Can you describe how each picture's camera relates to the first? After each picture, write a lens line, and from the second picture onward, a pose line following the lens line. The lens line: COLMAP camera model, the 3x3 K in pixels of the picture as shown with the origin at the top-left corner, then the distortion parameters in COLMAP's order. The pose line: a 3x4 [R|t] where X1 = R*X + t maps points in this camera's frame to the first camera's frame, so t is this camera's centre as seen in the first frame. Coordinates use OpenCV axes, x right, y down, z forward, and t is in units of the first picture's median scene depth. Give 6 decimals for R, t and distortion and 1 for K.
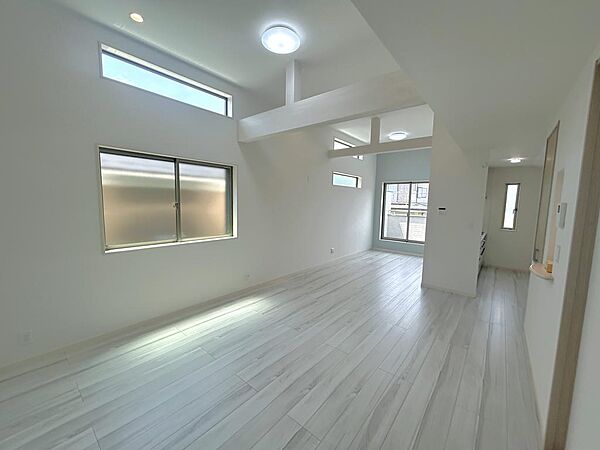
lens RADIAL K [[242.0, 0, 301.9], [0, 242.0, 224.4], [0, 0, 1]] dist [-0.000364, -0.000372]
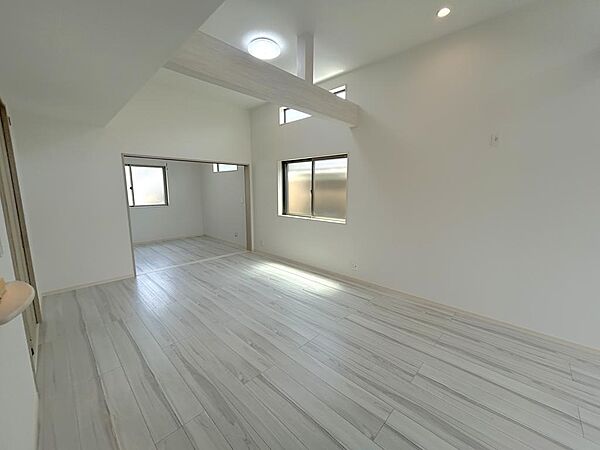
lens RADIAL K [[242.0, 0, 299.9], [0, 242.0, 224.8], [0, 0, 1]] dist [-0.000364, -0.000372]
pose [[-0.080865, 0.126946, -0.988608, 0.905543], [-0.097055, 0.986140, 0.134567, -0.071125], [0.991989, 0.106831, -0.067423, 1.037916]]
